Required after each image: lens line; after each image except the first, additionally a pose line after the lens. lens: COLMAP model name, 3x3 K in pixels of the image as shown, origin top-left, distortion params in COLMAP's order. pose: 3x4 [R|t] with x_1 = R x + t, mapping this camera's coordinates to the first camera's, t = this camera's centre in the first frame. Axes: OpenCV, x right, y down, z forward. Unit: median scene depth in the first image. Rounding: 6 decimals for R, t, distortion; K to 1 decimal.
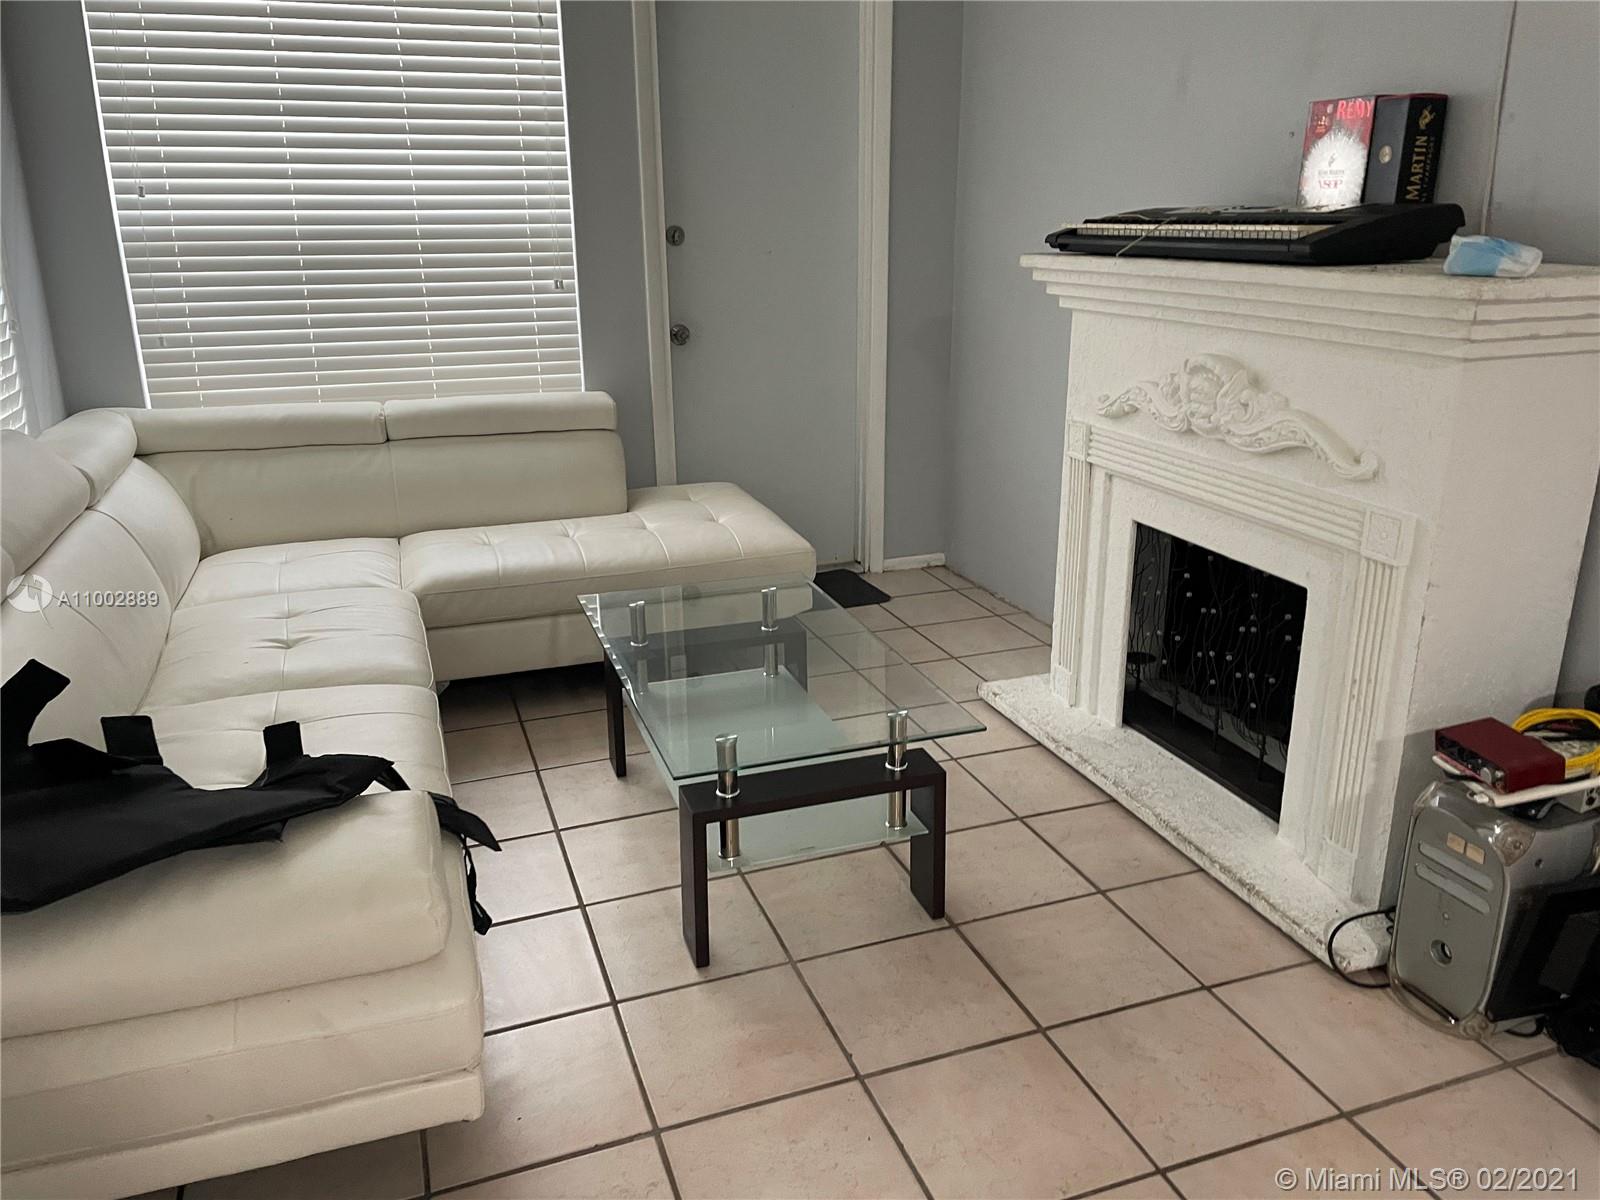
lens RADIAL K [[1208.5, 0, 803.7], [0, 1208.5, 592.5], [0, 0, 1]] dist [0.066093, -0.081912]
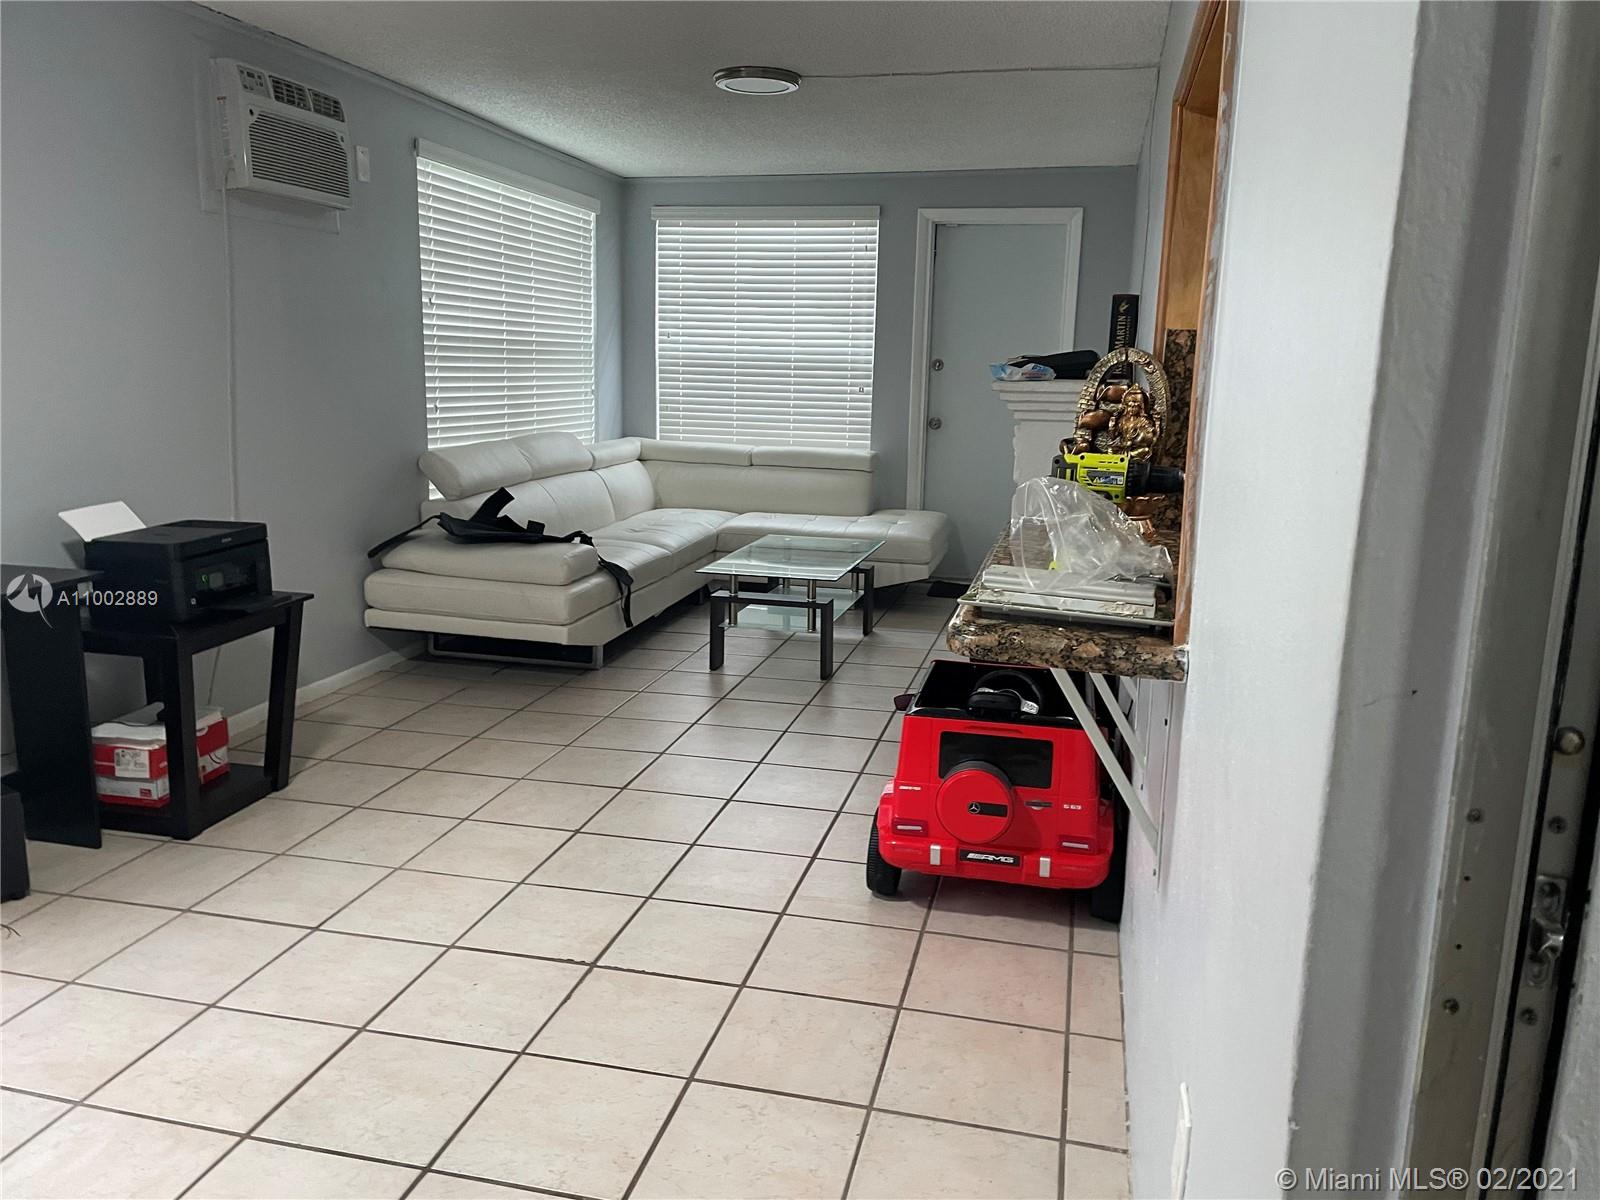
lens RADIAL K [[1208.5, 0, 803.5], [0, 1208.5, 602.1], [0, 0, 1]] dist [0.066093, -0.081912]
pose [[0.829361, 0.135675, -0.541990, 0.765280], [-0.193397, 0.979811, -0.050666, 0.162418], [0.524174, 0.146840, 0.838856, -0.498858]]
